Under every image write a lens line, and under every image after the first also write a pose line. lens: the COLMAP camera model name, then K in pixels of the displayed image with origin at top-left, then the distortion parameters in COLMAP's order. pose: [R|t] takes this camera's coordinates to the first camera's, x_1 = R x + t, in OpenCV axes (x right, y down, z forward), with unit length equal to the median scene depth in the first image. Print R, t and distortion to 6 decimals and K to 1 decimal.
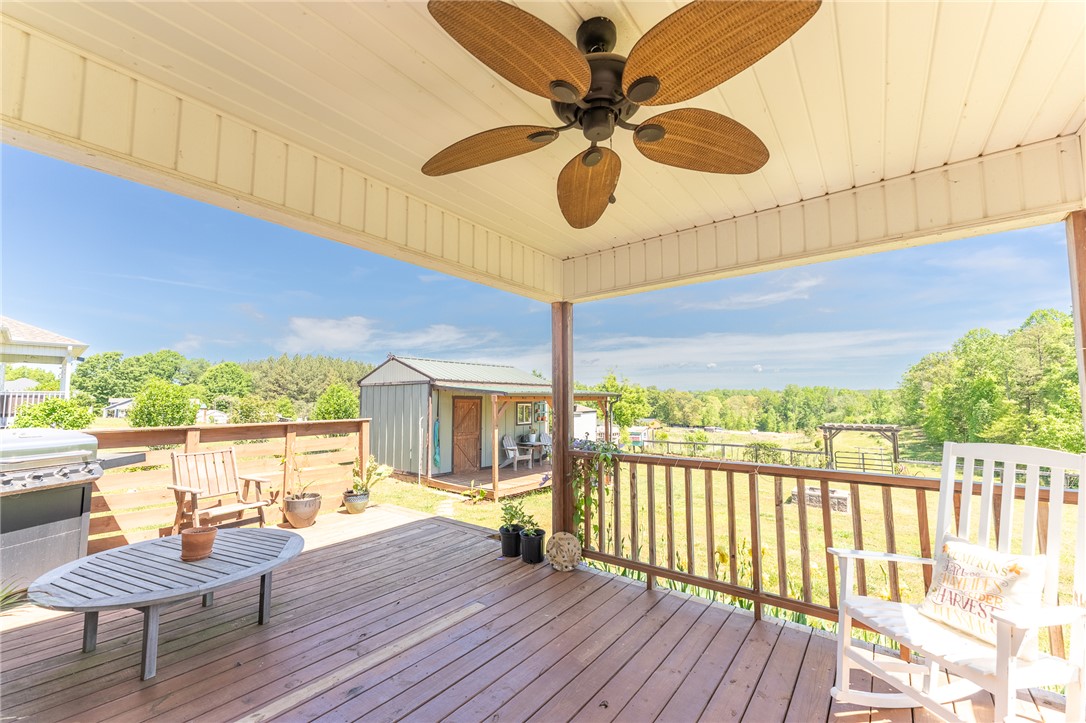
lens RADIAL K [[435.7, 0, 544.1], [0, 435.7, 365.5], [0, 0, 1]] dist [-0.001626, -0.000399]
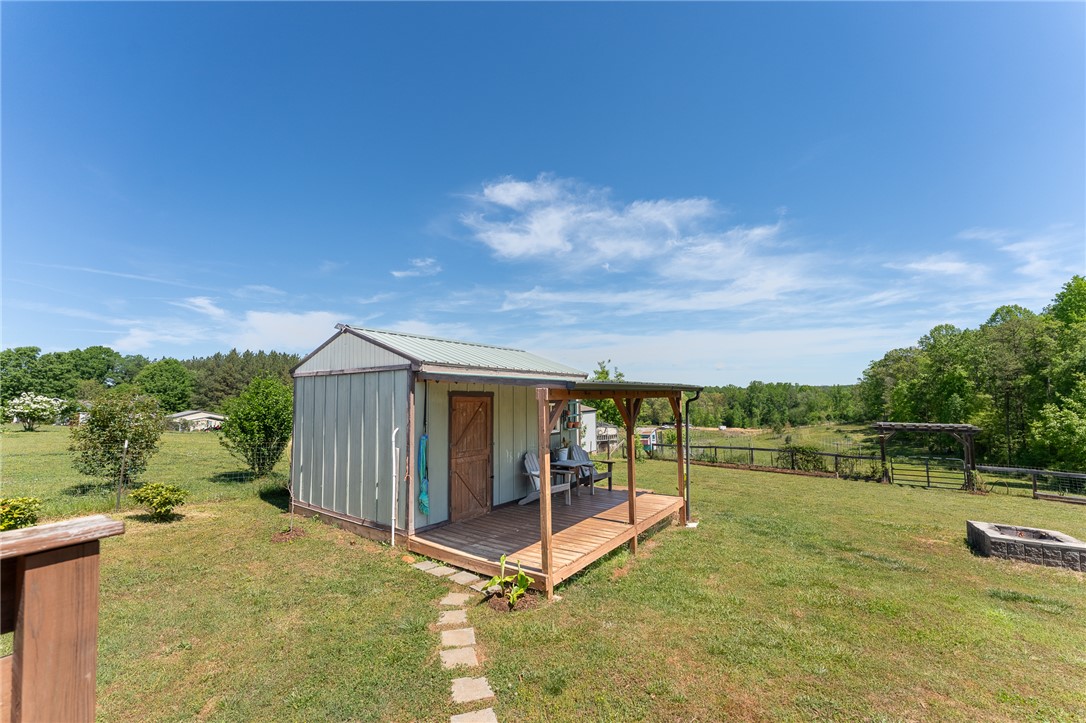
lens RADIAL K [[438.9, 0, 540.8], [0, 438.9, 364.5], [0, 0, 1]] dist [-0.000410, -0.000096]
pose [[0.998101, -0.003301, 0.061513, -0.048740], [0.003145, 0.999992, 0.002636, 0.012918], [-0.061521, -0.002437, 0.998103, 0.158678]]
